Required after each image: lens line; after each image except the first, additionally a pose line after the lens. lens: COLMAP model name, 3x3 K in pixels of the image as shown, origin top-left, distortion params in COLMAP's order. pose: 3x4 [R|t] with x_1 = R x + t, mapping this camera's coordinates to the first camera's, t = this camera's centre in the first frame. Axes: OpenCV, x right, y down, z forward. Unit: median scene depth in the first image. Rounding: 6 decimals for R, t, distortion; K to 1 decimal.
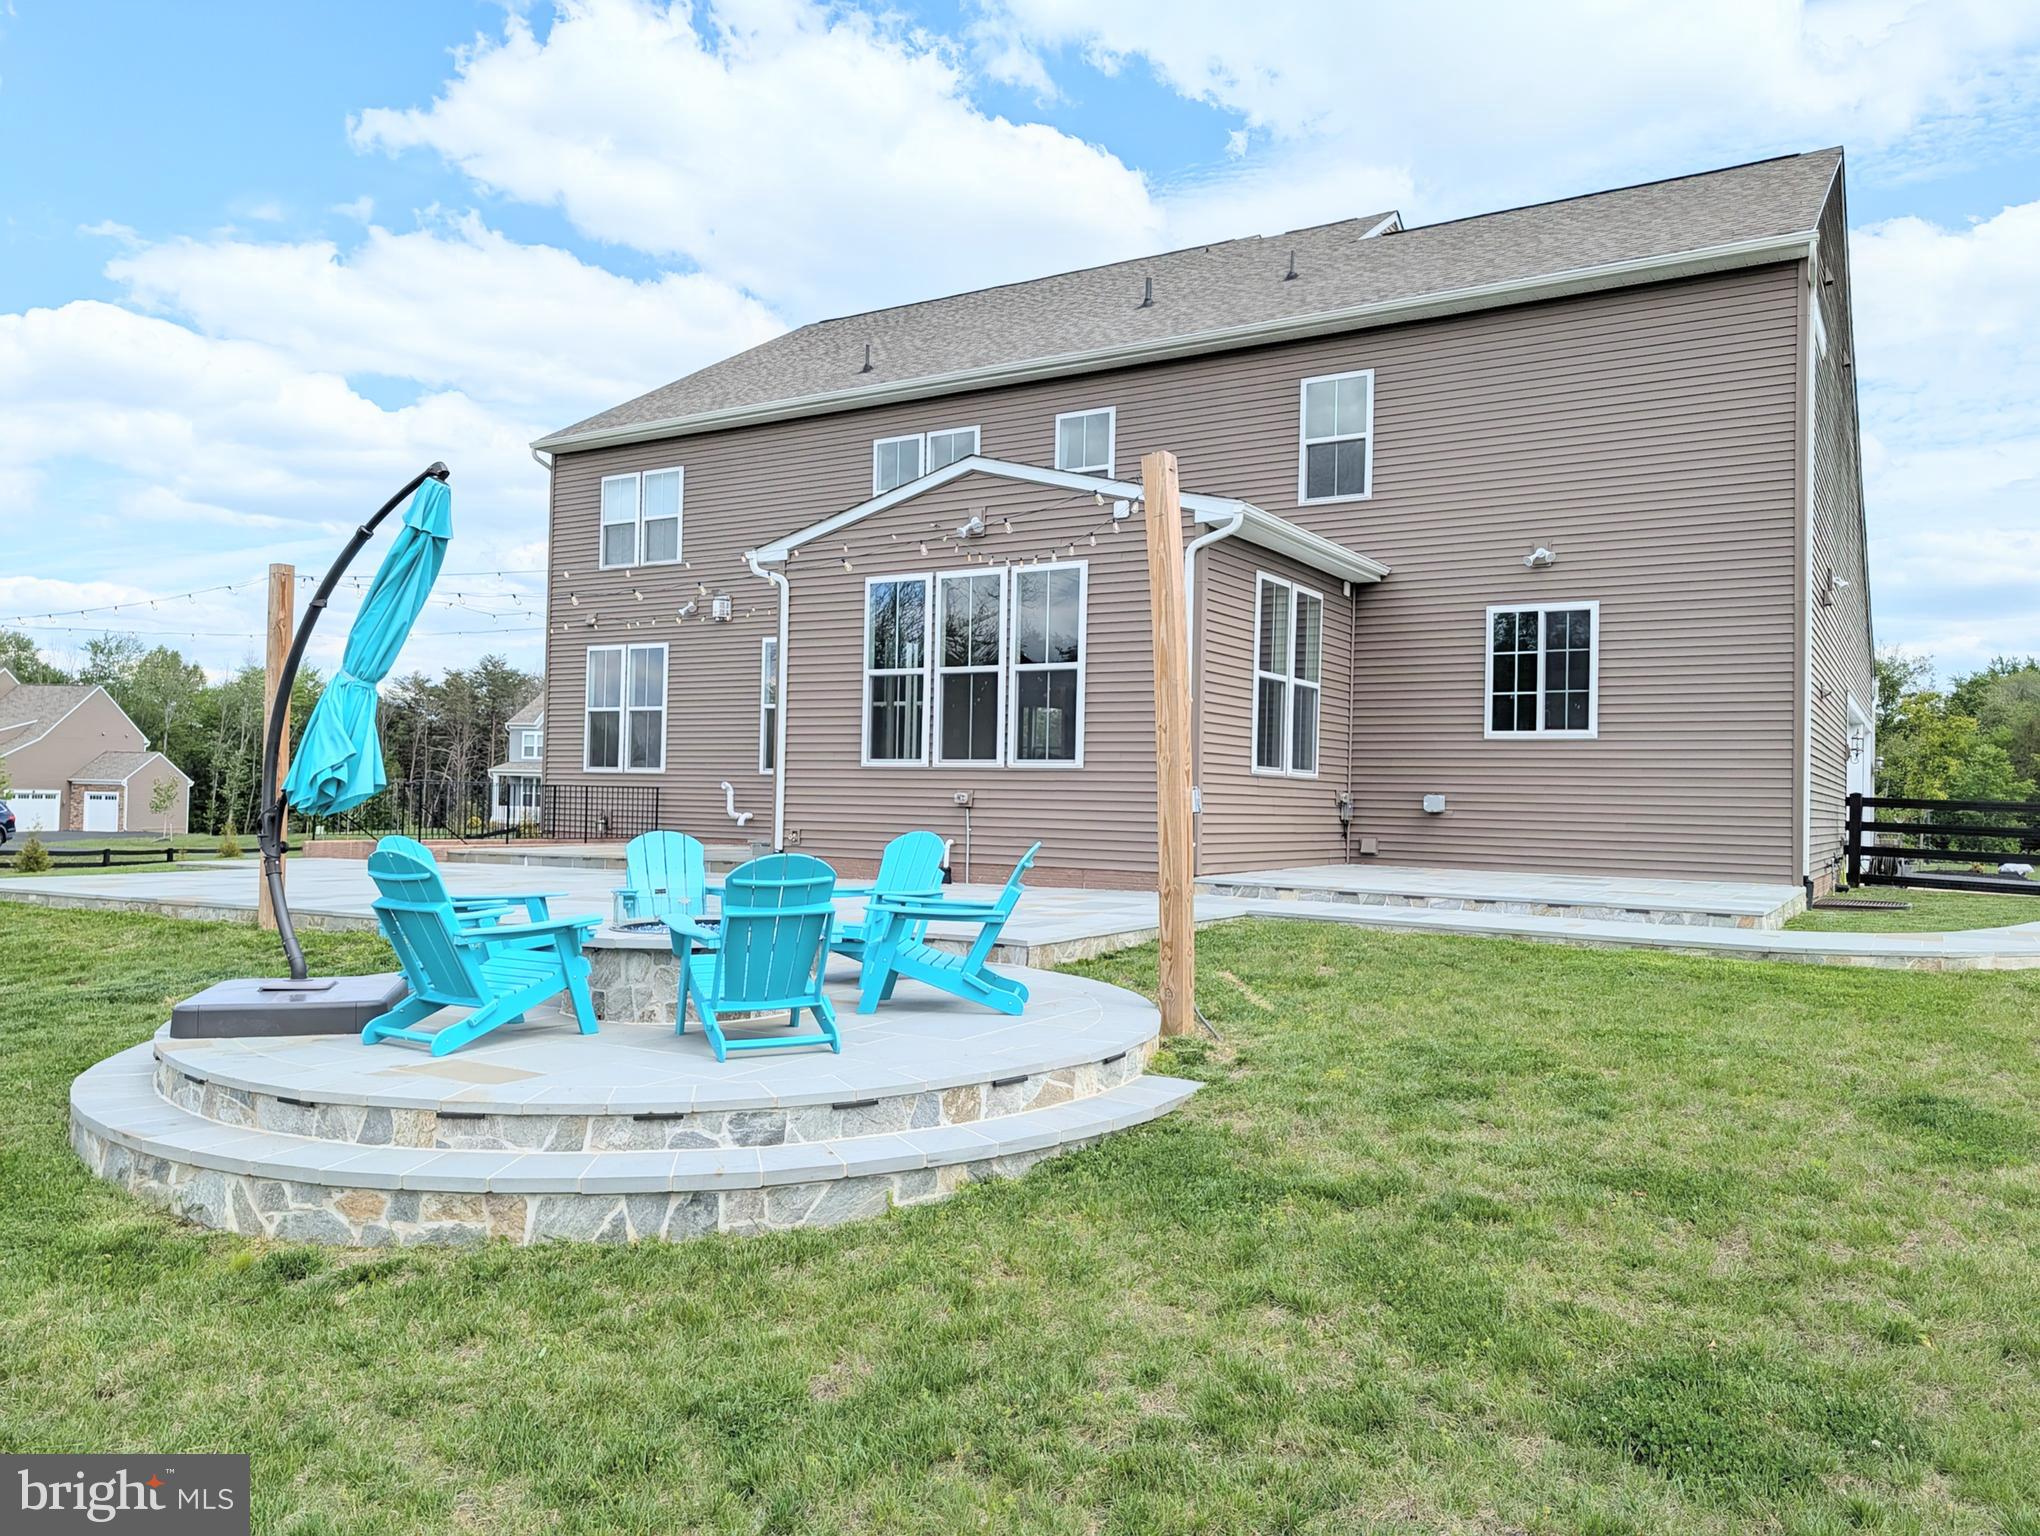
lens RADIAL K [[1427.7, 0, 1020.0], [0, 1427.7, 768.0], [0, 0, 1]] dist [0.010369, -0.006361]
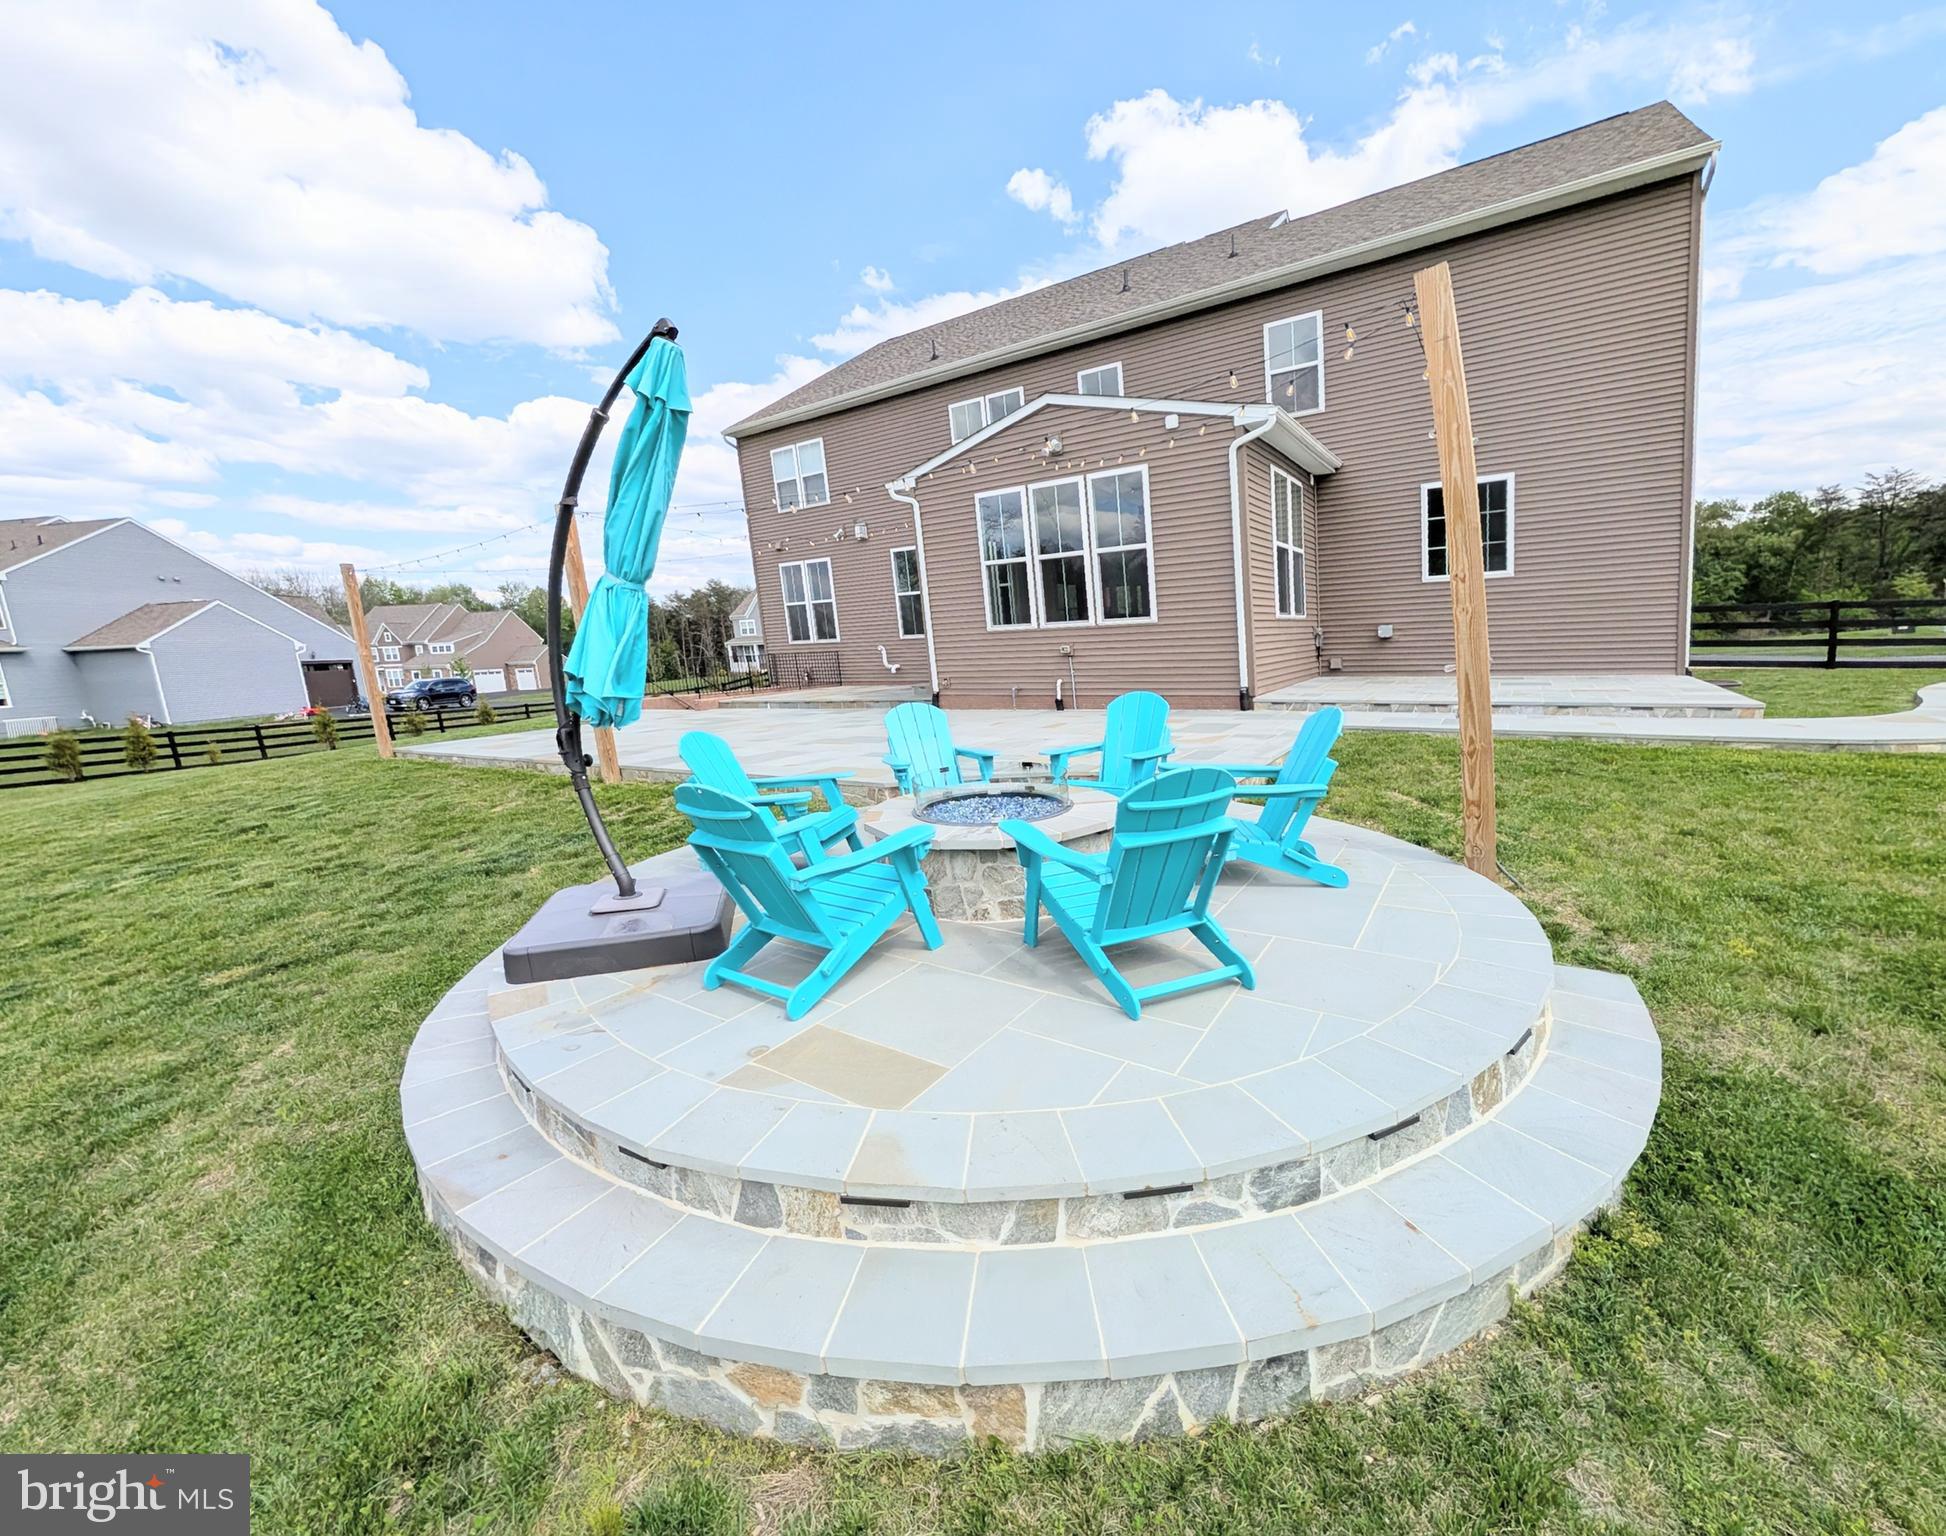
lens RADIAL K [[650.9, 0, 976.4], [0, 650.9, 809.6], [0, 0, 1]] dist [-0.001845, -0.000171]
pose [[0.997800, -0.065994, -0.006365, -0.140349], [0.065164, 0.958483, 0.277602, -0.012553], [-0.012220, -0.277406, 0.960675, 0.319957]]
